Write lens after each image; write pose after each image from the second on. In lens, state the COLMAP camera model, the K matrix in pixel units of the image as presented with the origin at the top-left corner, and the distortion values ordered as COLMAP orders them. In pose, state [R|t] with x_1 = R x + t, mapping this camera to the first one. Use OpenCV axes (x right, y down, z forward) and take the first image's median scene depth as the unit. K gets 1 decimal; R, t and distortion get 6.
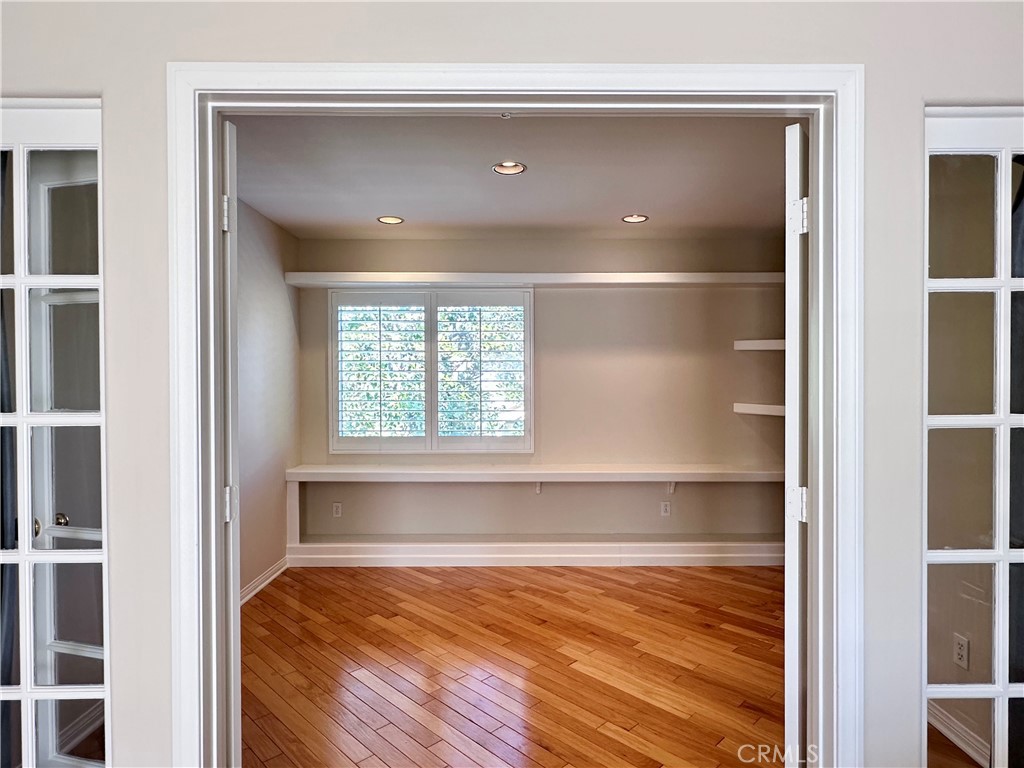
lens RADIAL K [[601.1, 0, 510.6], [0, 601.1, 392.4], [0, 0, 1]] dist [0.003452, -0.000253]
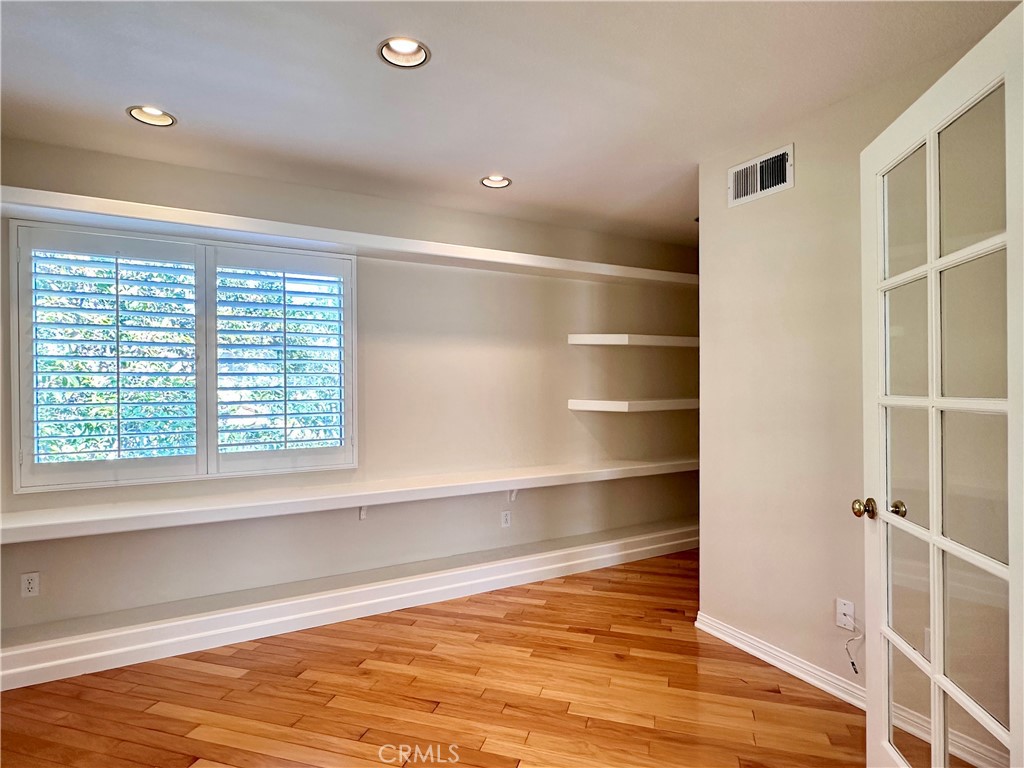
lens RADIAL K [[559.6, 0, 510.6], [0, 559.6, 388.3], [0, 0, 1]] dist [0.000834, 0.001633]
pose [[0.872831, -0.004586, 0.488002, -0.159128], [0.010959, 0.999888, -0.010206, 0.008828], [-0.487900, 0.014256, 0.872783, 0.302778]]
